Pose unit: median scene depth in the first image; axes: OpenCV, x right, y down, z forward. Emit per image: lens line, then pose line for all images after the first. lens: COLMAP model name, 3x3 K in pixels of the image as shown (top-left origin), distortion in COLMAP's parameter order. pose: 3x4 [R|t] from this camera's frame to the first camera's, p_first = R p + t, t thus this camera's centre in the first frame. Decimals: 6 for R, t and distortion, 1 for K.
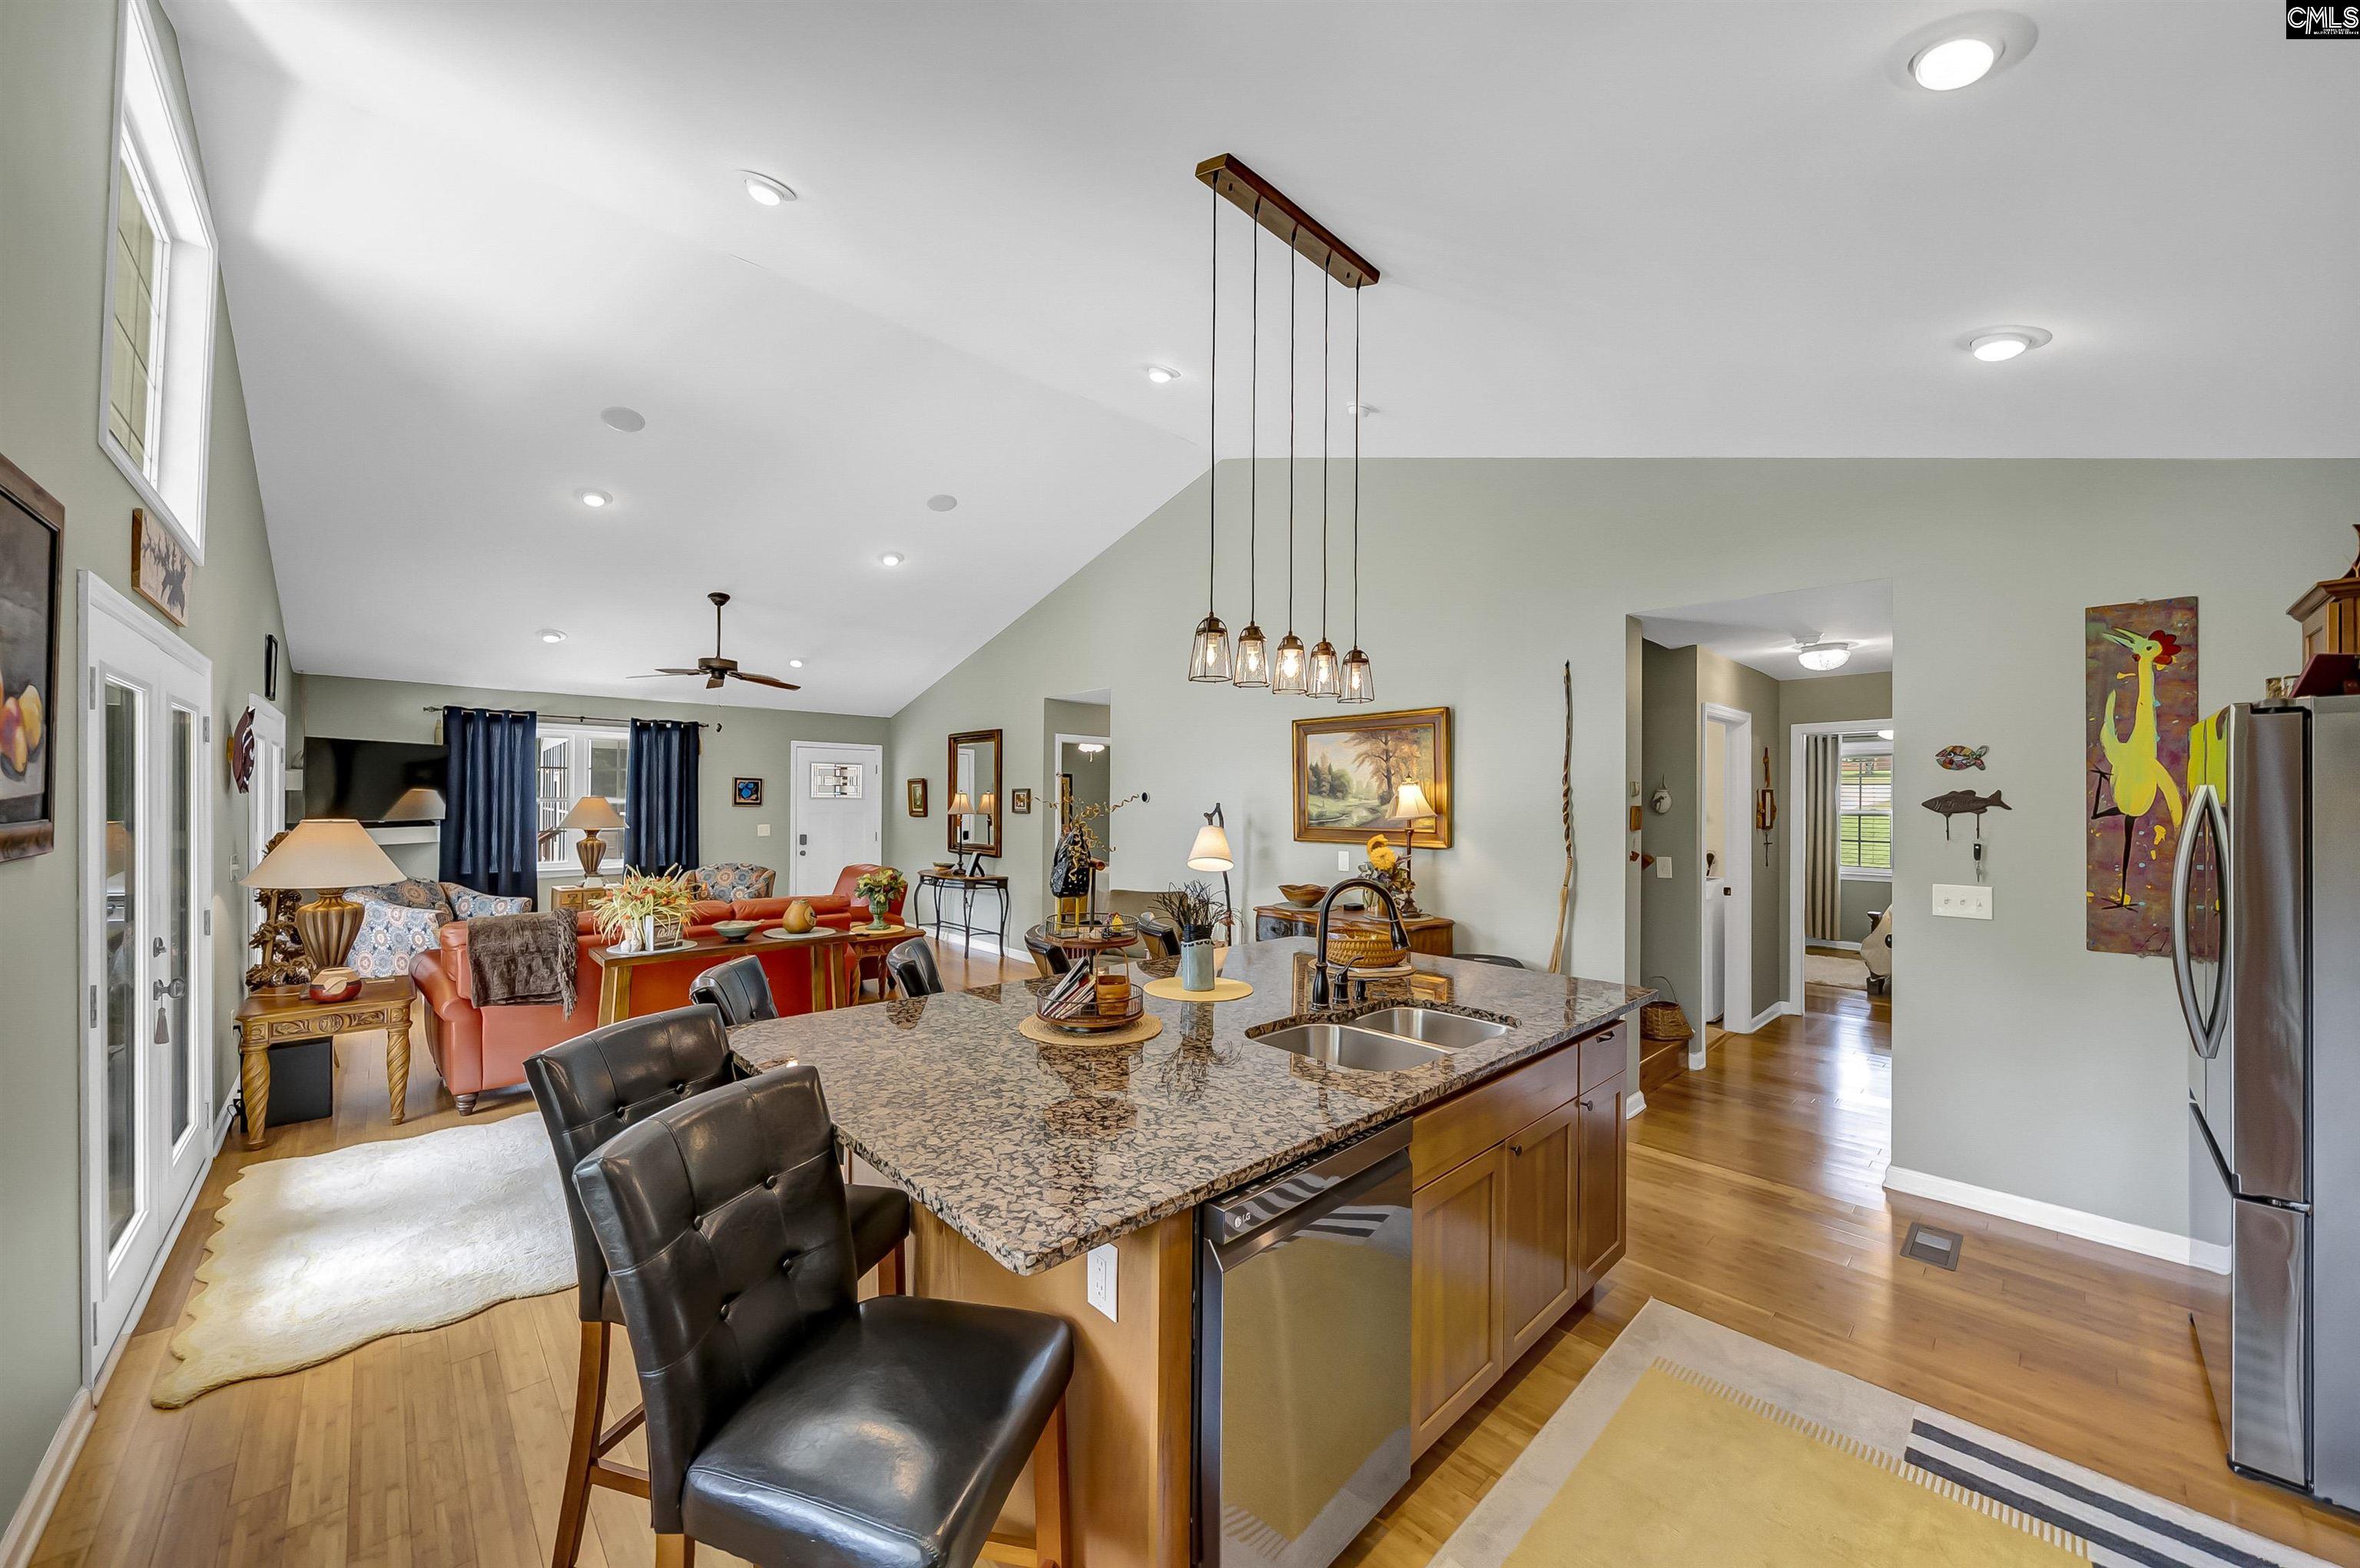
lens RADIAL K [[846.3, 0, 1178.4], [0, 846.3, 790.7], [0, 0, 1]] dist [-0.000015, -0.000002]
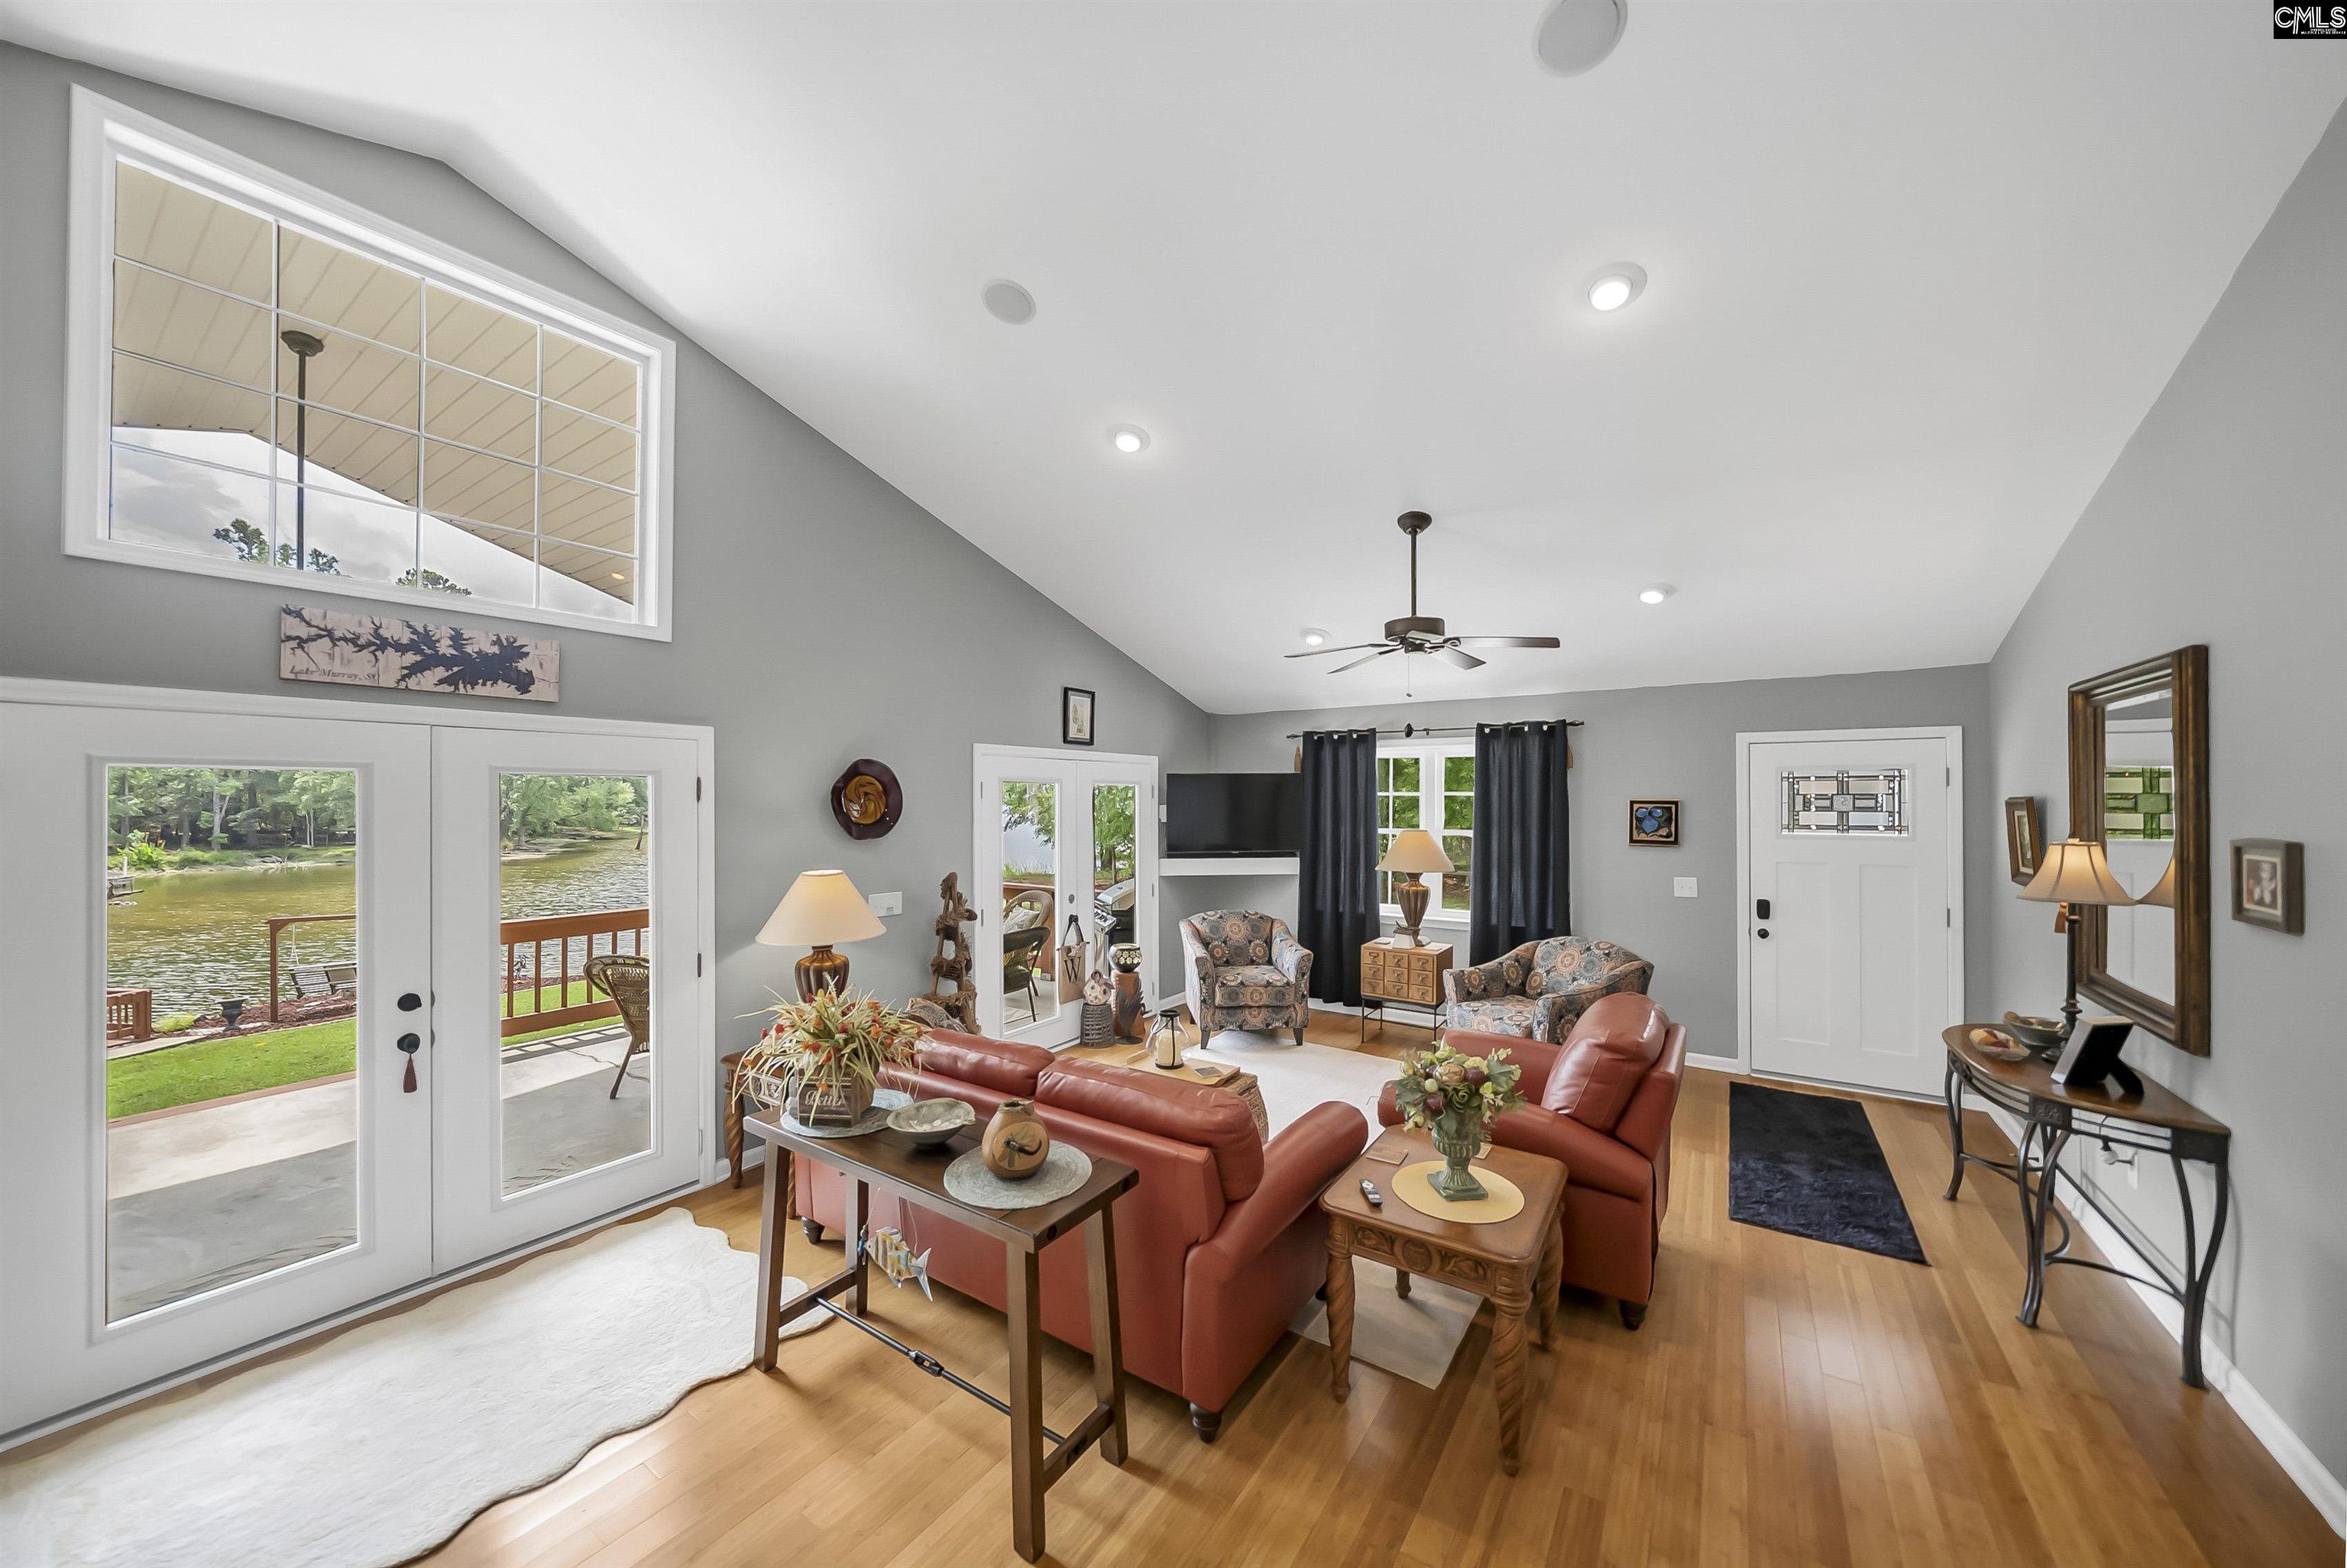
lens RADIAL K [[810.5, 0, 1170.1], [0, 810.5, 795.0], [0, 0, 1]] dist [-0.010788, 0.000060]
pose [[0.208762, -0.013278, -0.977876, -0.003234], [0.009305, 0.999890, -0.011591, -0.017272], [0.977922, -0.006679, 0.208863, 0.577059]]
